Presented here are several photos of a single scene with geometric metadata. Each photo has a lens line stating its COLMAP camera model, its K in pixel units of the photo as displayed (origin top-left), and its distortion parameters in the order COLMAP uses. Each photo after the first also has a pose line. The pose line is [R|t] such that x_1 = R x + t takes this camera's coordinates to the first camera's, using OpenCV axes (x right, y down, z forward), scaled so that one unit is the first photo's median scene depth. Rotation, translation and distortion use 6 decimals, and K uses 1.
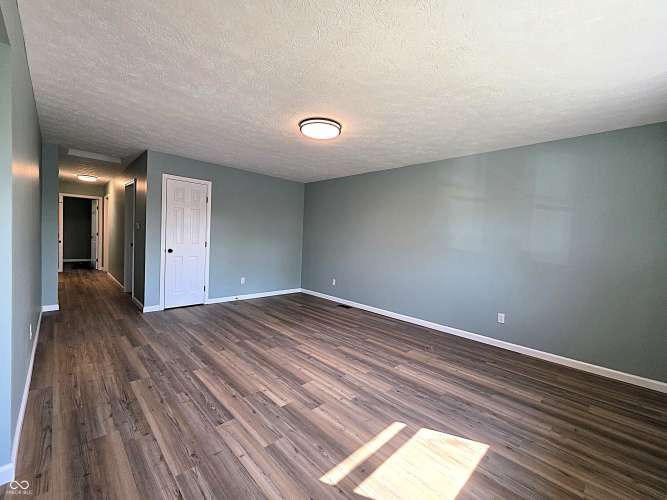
lens RADIAL K [[278.9, 0, 329.5], [0, 278.9, 248.8], [0, 0, 1]] dist [0.002892, 0.000183]
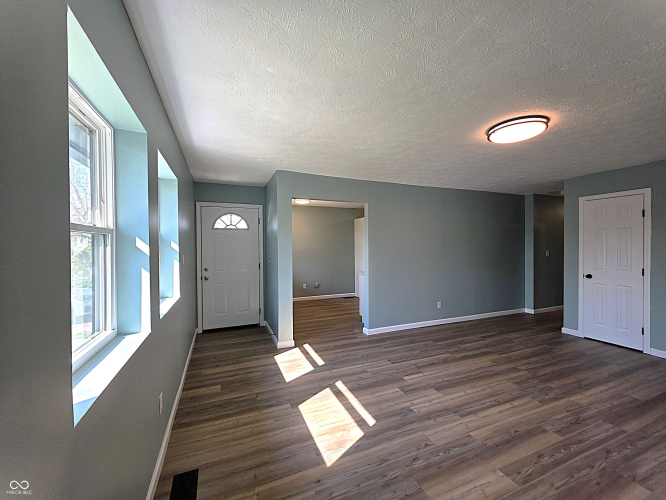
lens RADIAL K [[270.6, 0, 330.2], [0, 270.6, 248.4], [0, 0, 1]] dist [0.002308, -0.000232]
pose [[-0.374879, -0.034384, -0.926436, 0.906389], [-0.050651, 0.998579, -0.016565, -0.041892], [0.925689, 0.040715, -0.376088, 0.810374]]
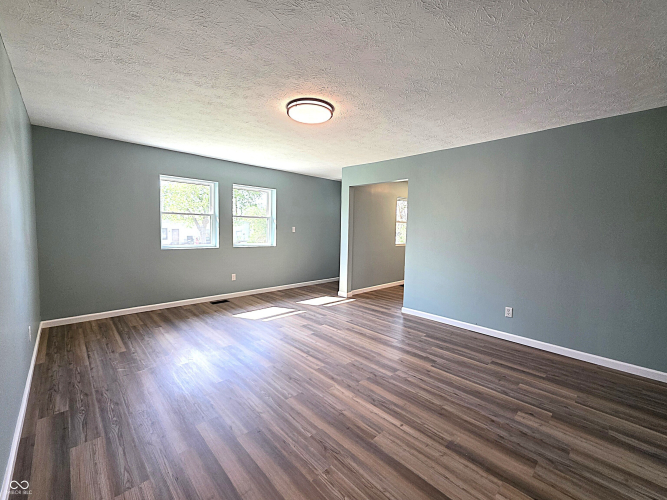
lens RADIAL K [[278.9, 0, 329.5], [0, 278.9, 248.8], [0, 0, 1]] dist [0.002892, 0.000183]
pose [[-0.997669, -0.067652, 0.008960, -0.132159], [-0.066185, 0.991211, 0.114546, -0.100086], [-0.016630, 0.113686, -0.993378, 1.946100]]
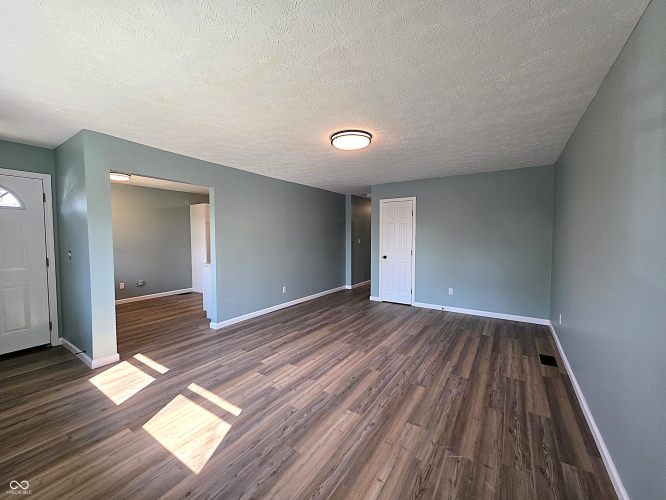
lens RADIAL K [[270.6, 0, 330.2], [0, 270.6, 248.4], [0, 0, 1]] dist [0.002308, -0.000232]
pose [[0.208516, -0.002175, -0.978017, 0.923868], [-0.028747, 0.999552, -0.008352, -0.024741], [0.977596, 0.029857, 0.208360, 0.734971]]
